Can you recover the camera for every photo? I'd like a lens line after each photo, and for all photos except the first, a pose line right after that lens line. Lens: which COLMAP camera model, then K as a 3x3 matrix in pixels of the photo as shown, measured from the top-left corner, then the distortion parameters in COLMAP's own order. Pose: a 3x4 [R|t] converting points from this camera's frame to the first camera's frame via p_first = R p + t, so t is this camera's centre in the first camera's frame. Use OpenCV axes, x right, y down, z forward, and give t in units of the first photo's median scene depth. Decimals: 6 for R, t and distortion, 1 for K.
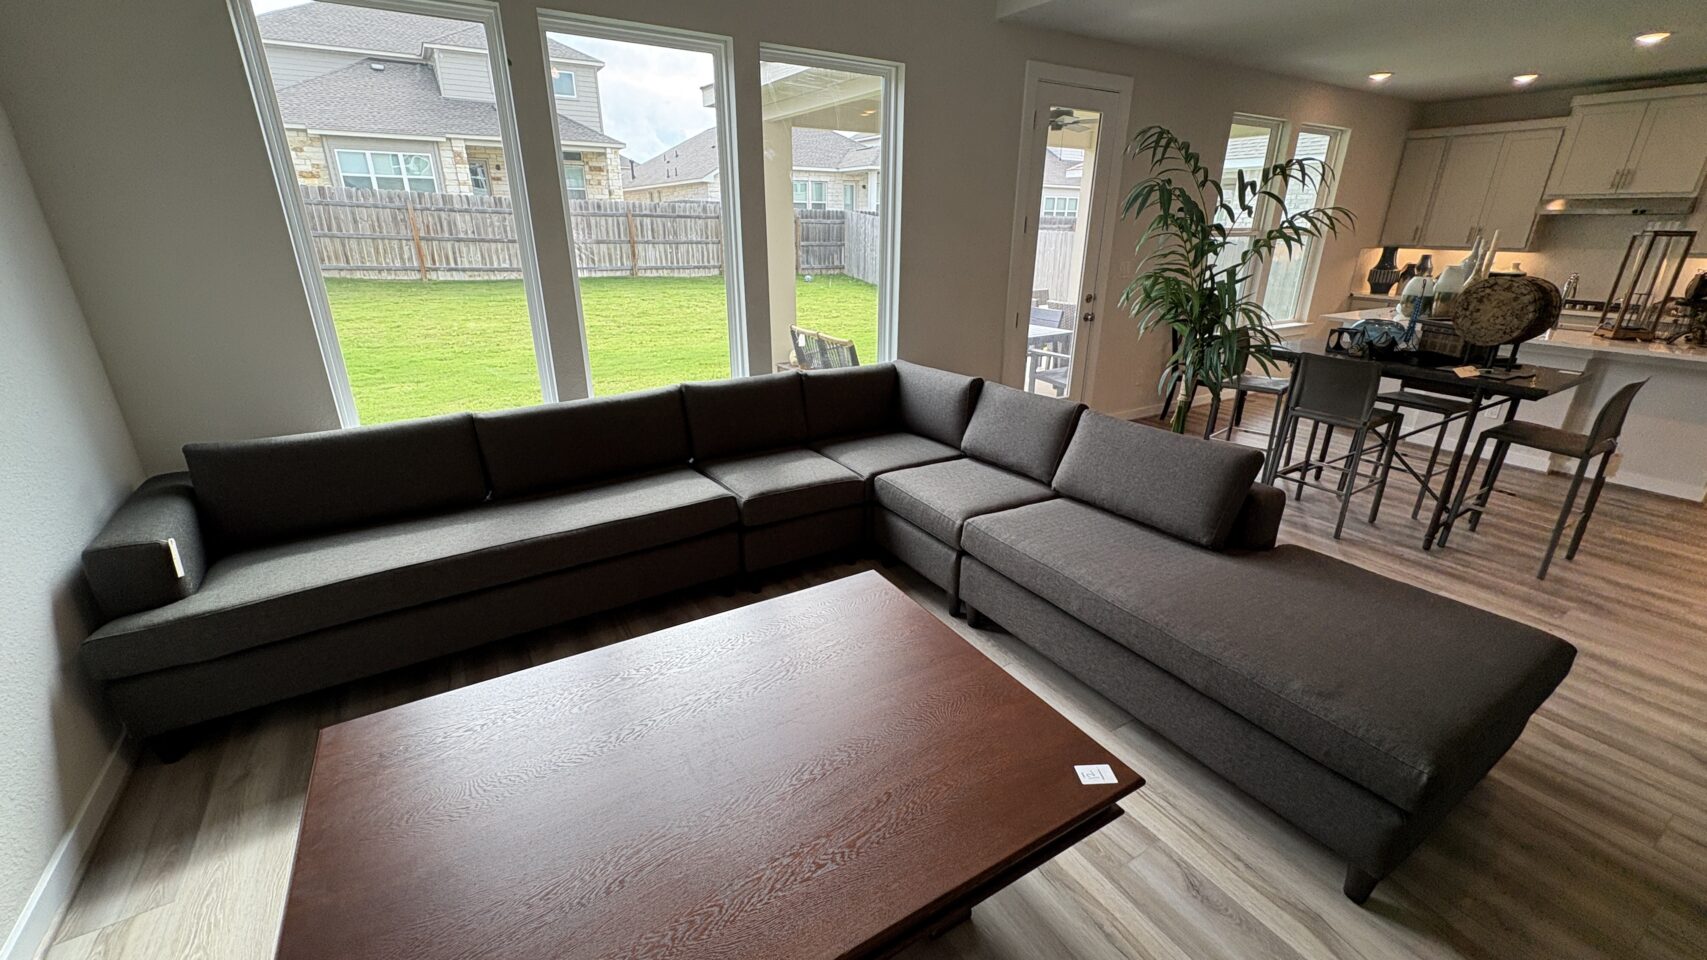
lens RADIAL K [[681.0, 0, 853.9], [0, 681.0, 478.7], [0, 0, 1]] dist [-0.006474, 0.000192]
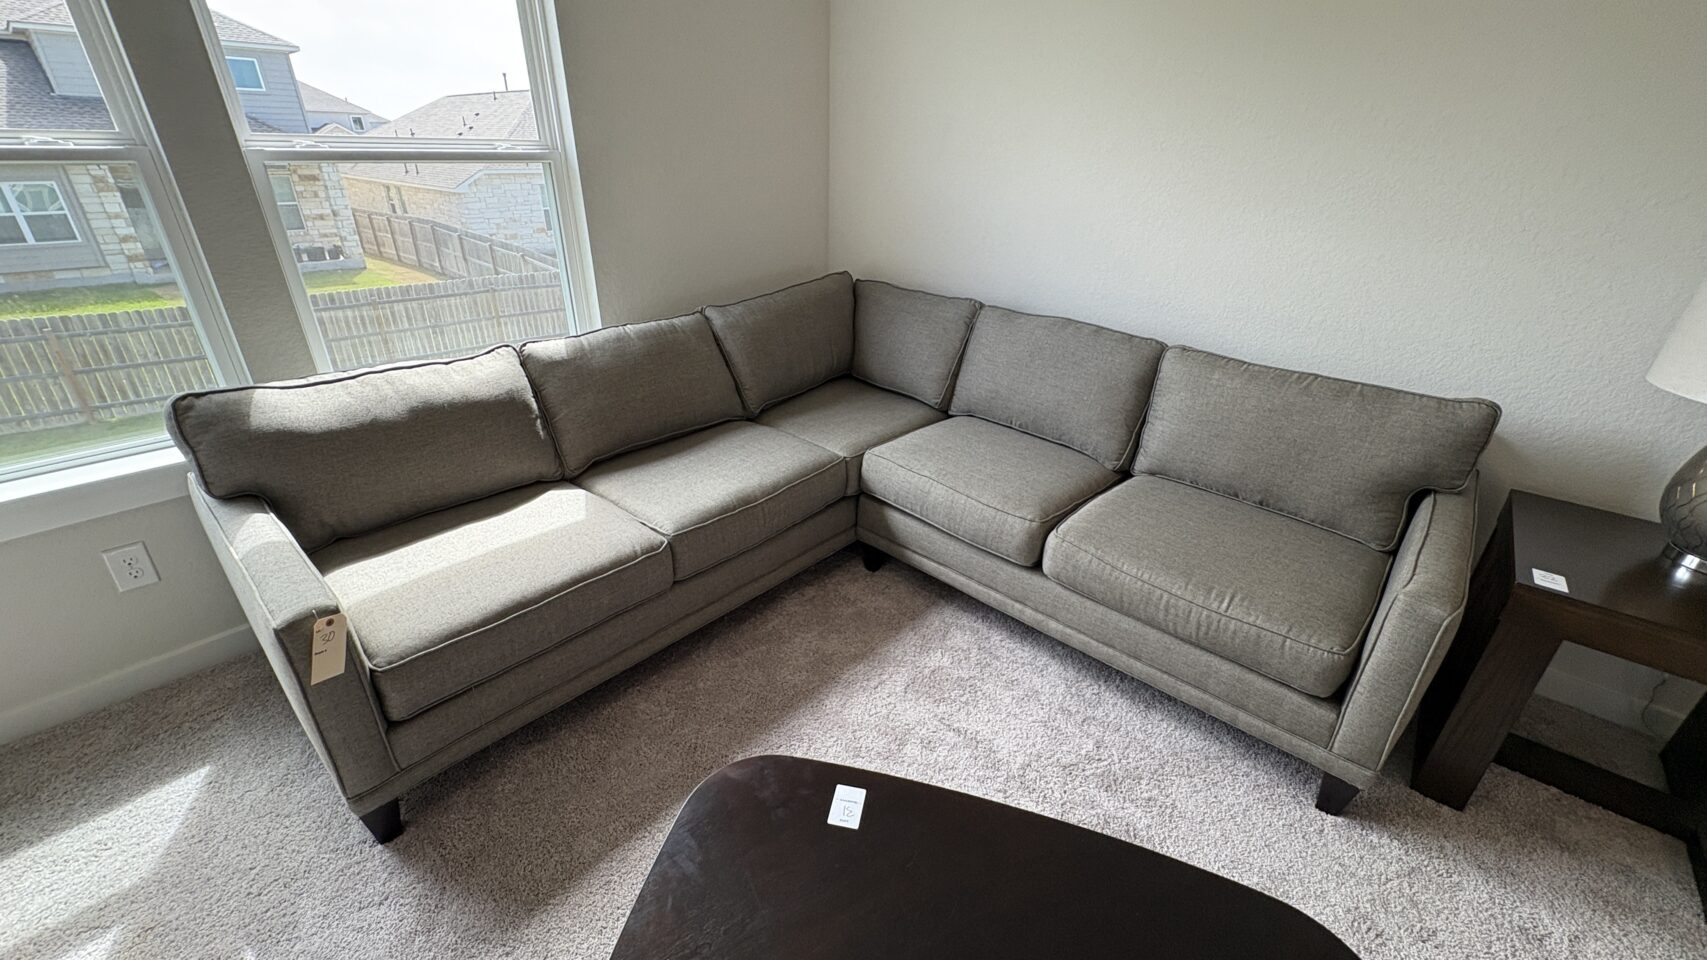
lens RADIAL K [[681.0, 0, 858.0], [0, 681.0, 476.8], [0, 0, 1]] dist [-0.006474, 0.000192]
pose [[0.957892, -0.113227, 0.263861, -0.001585], [0.086937, 0.990199, 0.109303, -0.233877], [-0.273651, -0.081761, 0.958348, 0.009586]]
